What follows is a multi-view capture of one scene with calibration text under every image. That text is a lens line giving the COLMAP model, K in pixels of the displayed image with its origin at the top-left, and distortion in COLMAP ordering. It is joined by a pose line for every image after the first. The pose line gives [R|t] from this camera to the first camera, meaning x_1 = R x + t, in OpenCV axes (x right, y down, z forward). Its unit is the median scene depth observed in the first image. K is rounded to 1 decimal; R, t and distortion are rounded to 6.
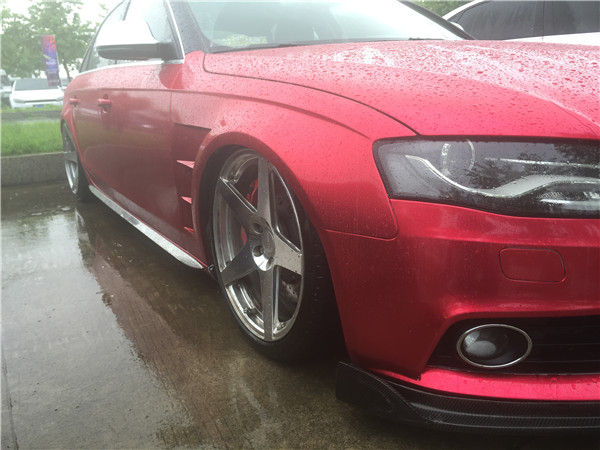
lens RADIAL K [[505.6, 0, 300.0], [0, 505.6, 225.0], [0, 0, 1]] dist [0.042055, -0.056606]
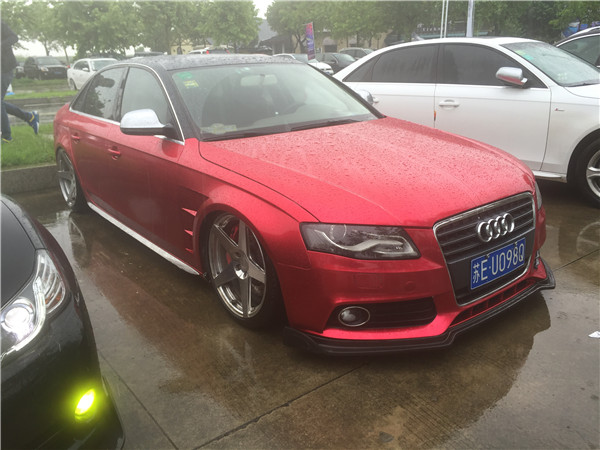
lens RADIAL K [[505.6, 0, 300.0], [0, 505.6, 225.0], [0, 0, 1]] dist [0.042055, -0.056606]
pose [[0.994189, -0.014999, 0.106599, -0.054653], [0.010101, 0.998874, 0.046345, -0.175834], [-0.107174, -0.044999, 0.993221, -0.761768]]
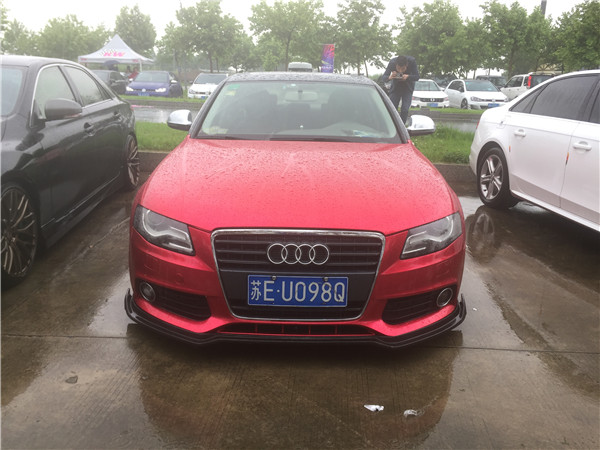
lens RADIAL K [[505.6, 0, 300.0], [0, 505.6, 225.0], [0, 0, 1]] dist [0.042055, -0.056606]
pose [[0.852498, 0.209893, -0.478741, 1.483174], [-0.203254, 0.976875, 0.066352, -0.278865], [0.481597, 0.040741, 0.875445, -0.581517]]
